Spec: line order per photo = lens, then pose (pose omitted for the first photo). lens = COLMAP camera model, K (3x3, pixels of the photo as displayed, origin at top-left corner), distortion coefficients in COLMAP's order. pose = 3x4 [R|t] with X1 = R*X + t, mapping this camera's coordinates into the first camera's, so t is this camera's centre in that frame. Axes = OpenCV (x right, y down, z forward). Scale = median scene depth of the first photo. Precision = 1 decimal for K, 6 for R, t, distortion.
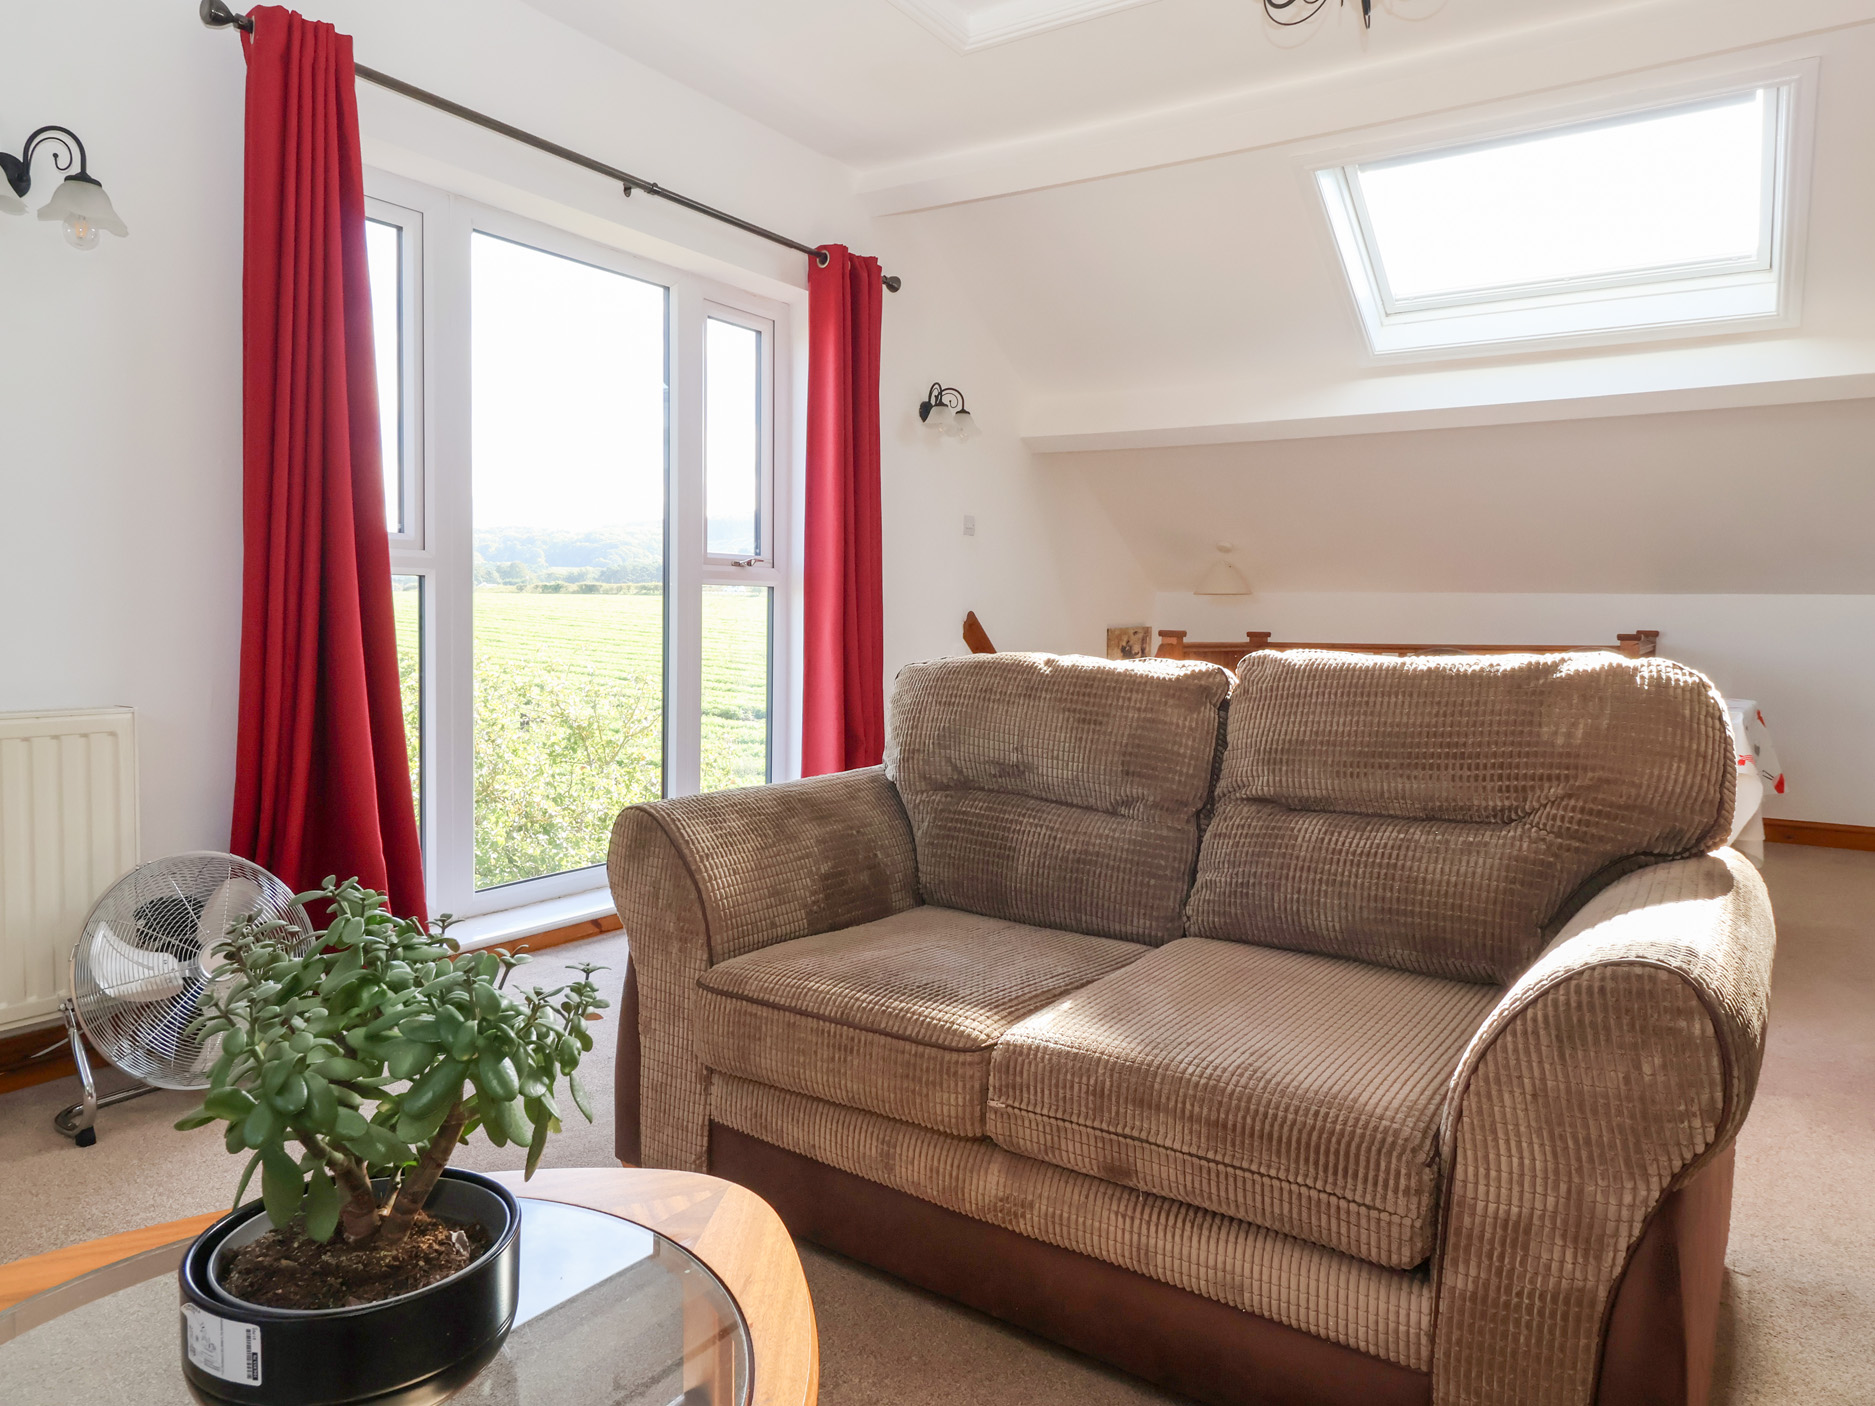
lens RADIAL K [[1220.0, 0, 936.0], [0, 1220.0, 703.6], [0, 0, 1]] dist [-0.008253, 0.000016]
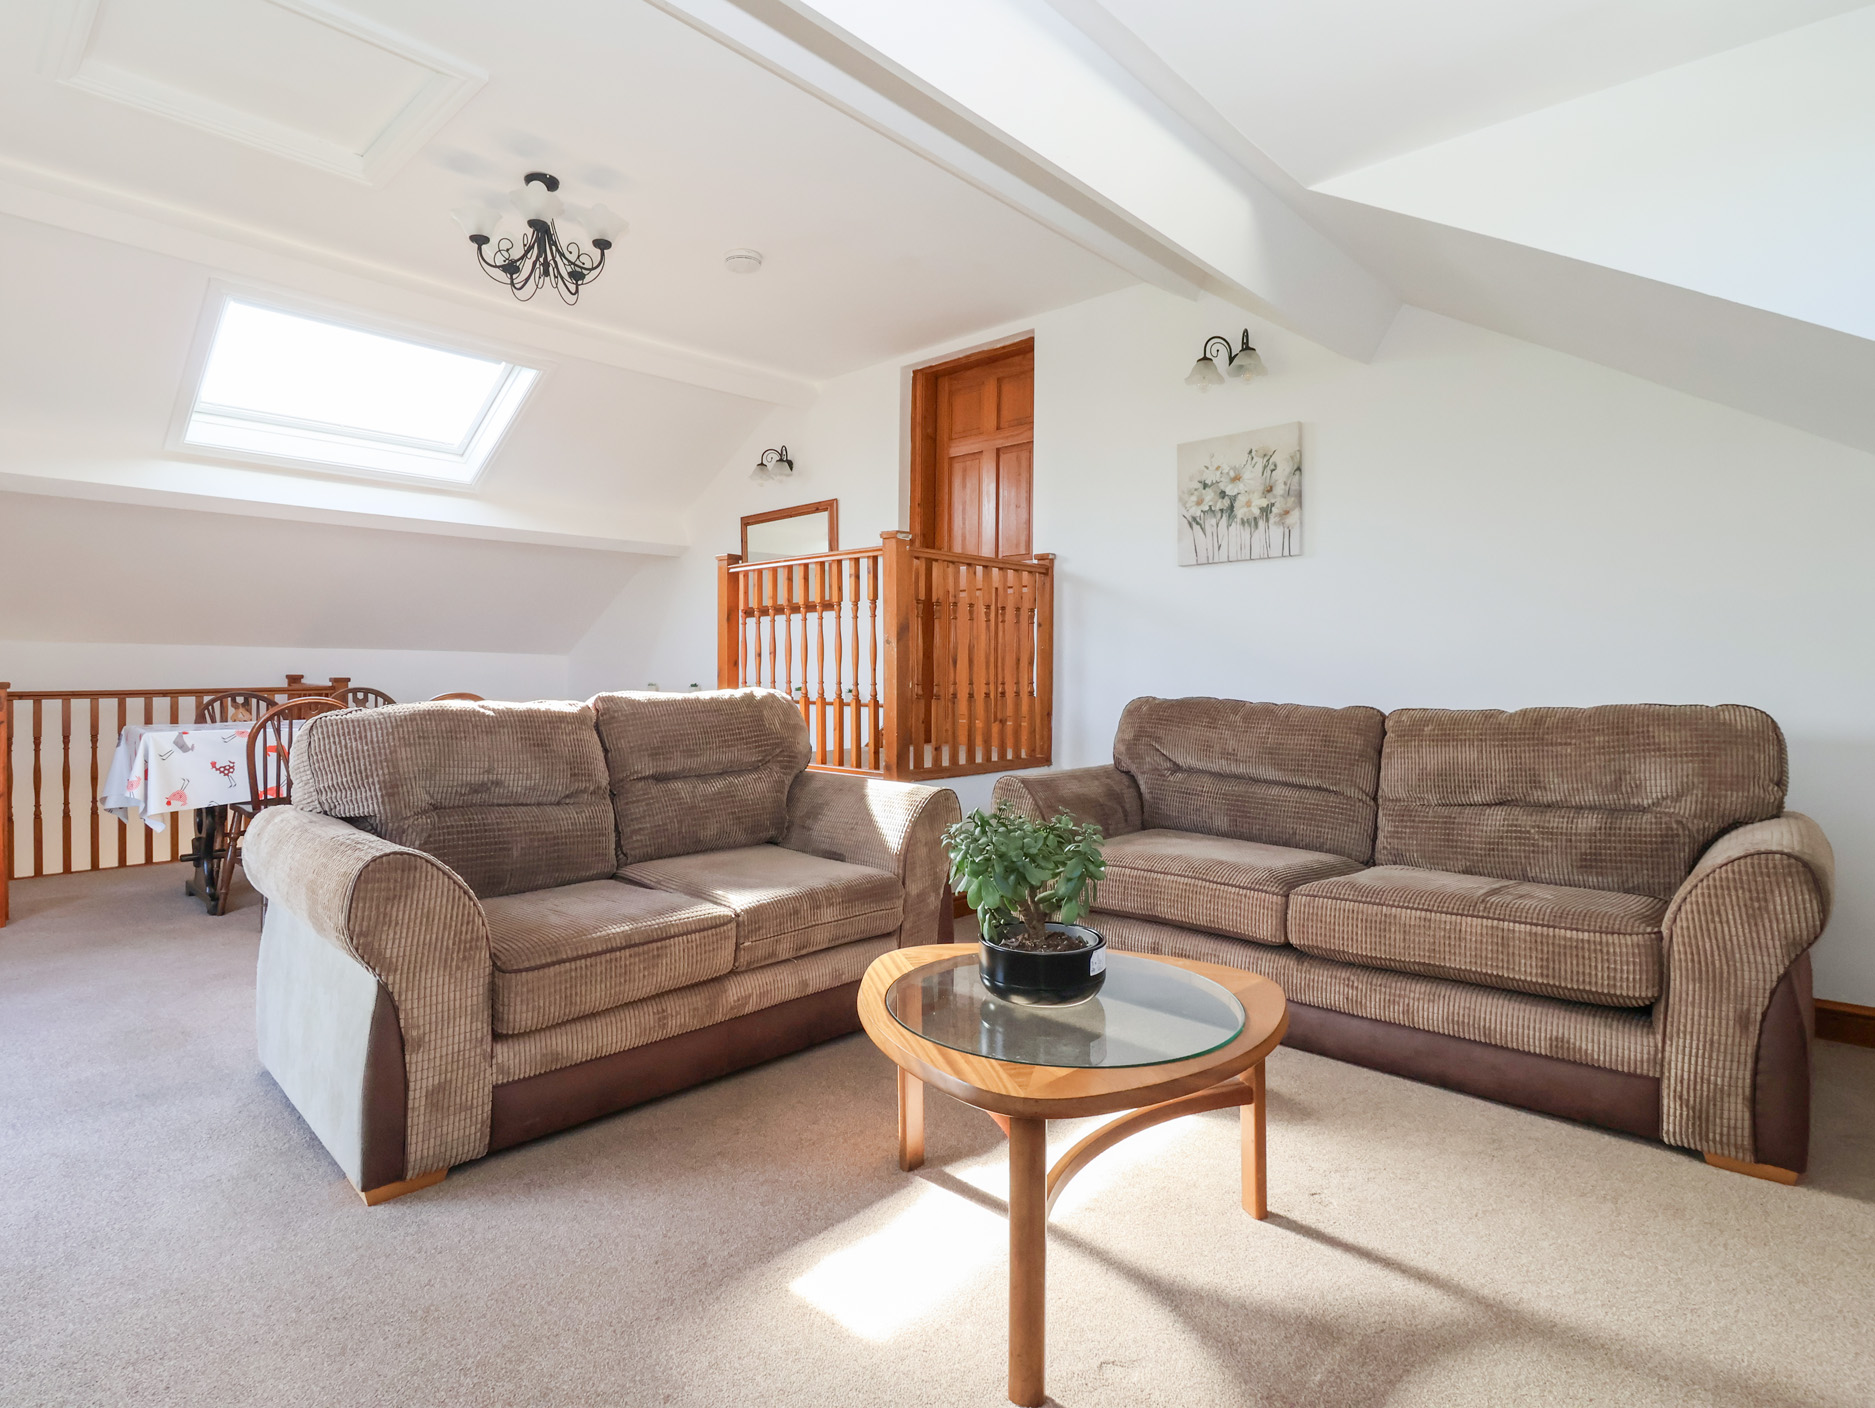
lens RADIAL K [[980.0, 0, 941.5], [0, 980.0, 700.5], [0, 0, 1]] dist [-0.020015, -0.001413]
pose [[0.136904, -0.039529, 0.989795, -0.944767], [0.064699, 0.997427, 0.030885, -0.042999], [-0.988469, 0.059810, 0.139109, 0.341447]]
